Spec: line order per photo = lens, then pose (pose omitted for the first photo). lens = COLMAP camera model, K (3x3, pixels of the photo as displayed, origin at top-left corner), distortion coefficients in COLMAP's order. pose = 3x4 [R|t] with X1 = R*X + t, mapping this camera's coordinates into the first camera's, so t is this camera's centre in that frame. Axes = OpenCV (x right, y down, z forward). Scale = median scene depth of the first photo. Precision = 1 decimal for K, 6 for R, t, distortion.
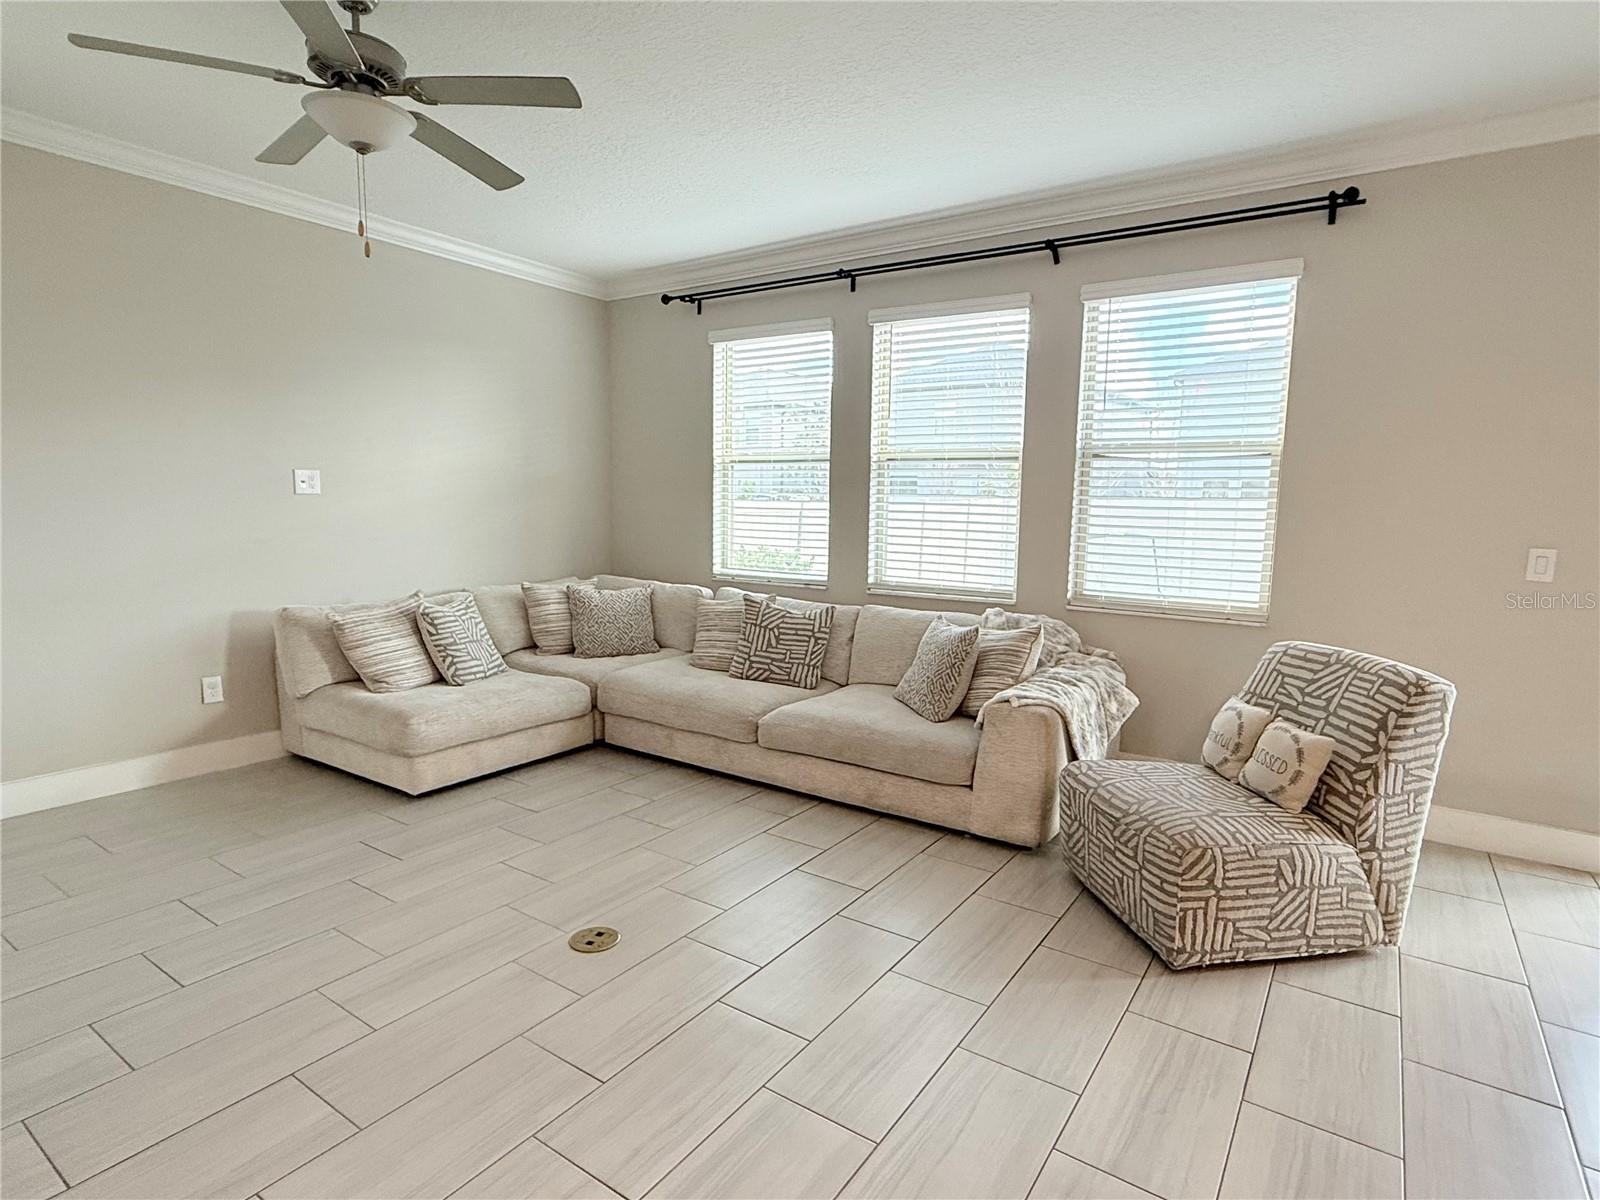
lens RADIAL K [[844.3, 0, 786.9], [0, 844.3, 575.2], [0, 0, 1]] dist [0.108136, 0.000053]
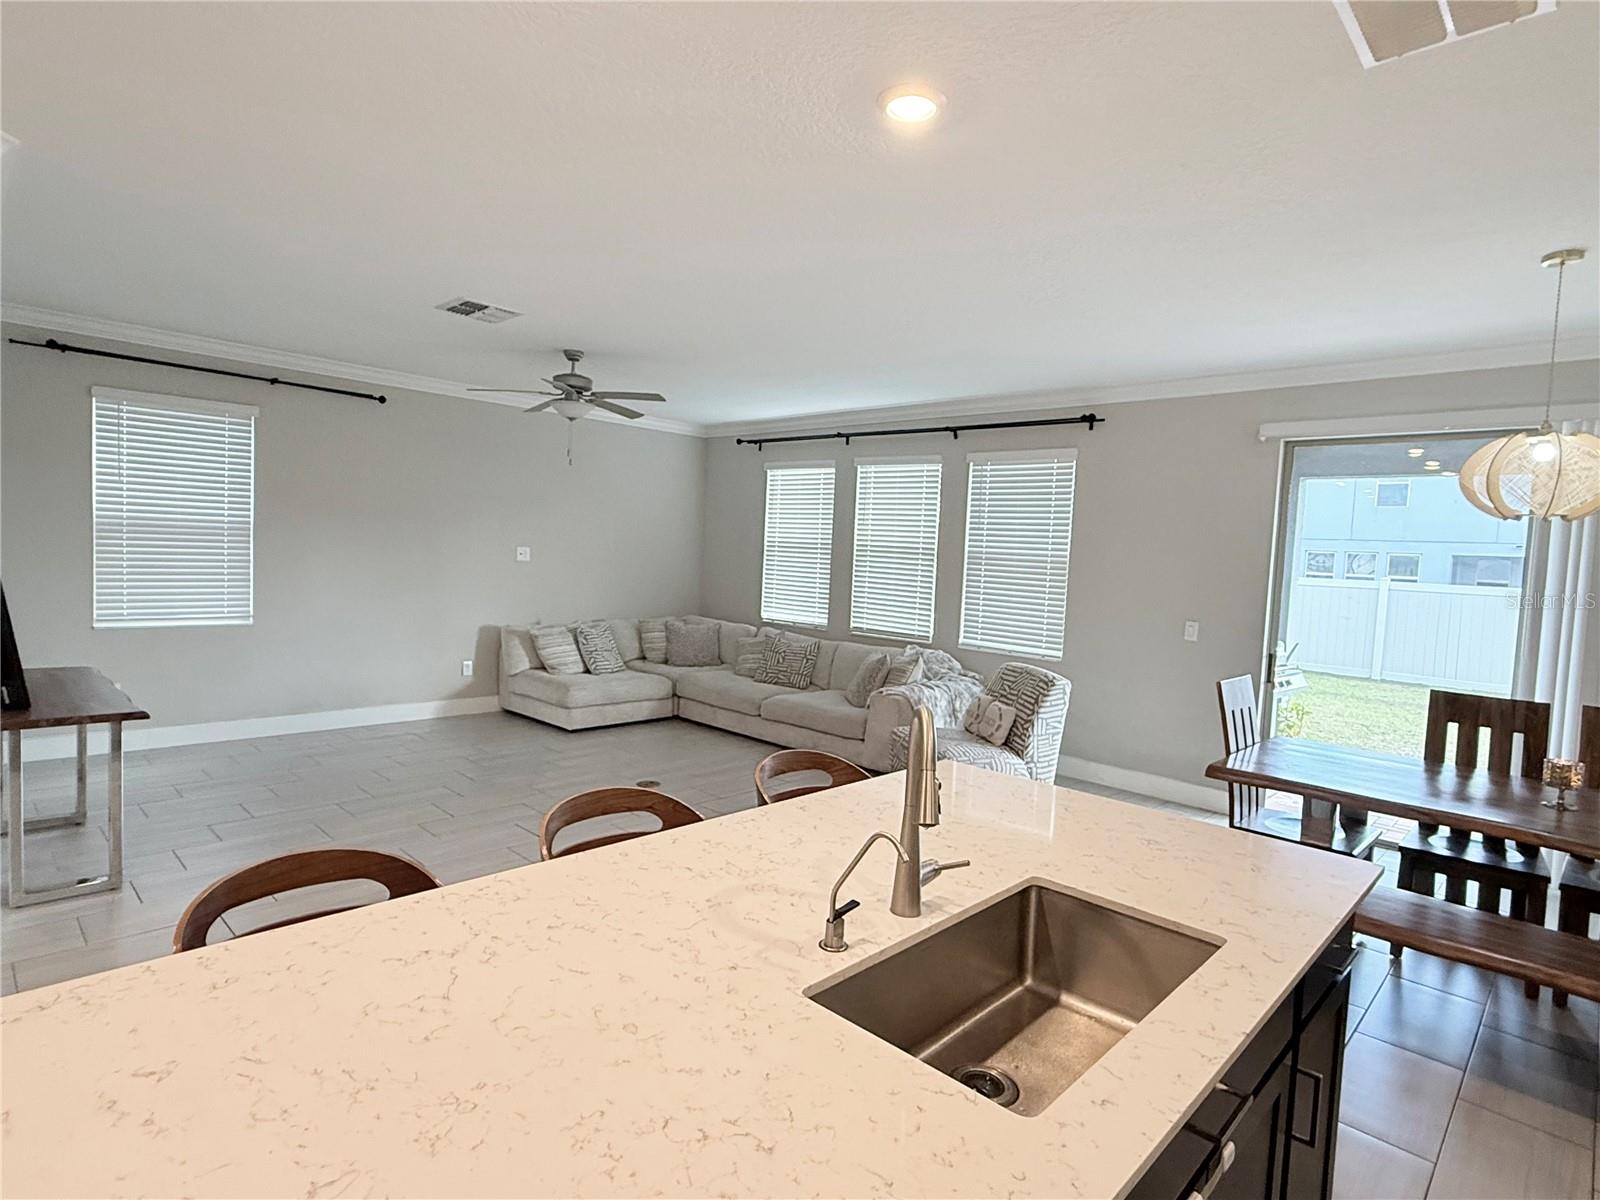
lens RADIAL K [[849.0, 0, 798.8], [0, 849.0, 605.8], [0, 0, 1]] dist [0.002098, 0.000156]
pose [[0.986453, 0.051731, -0.155674, 0.251062], [-0.058510, 0.997514, -0.039282, 0.036429], [0.153255, 0.047858, 0.987027, -0.568030]]
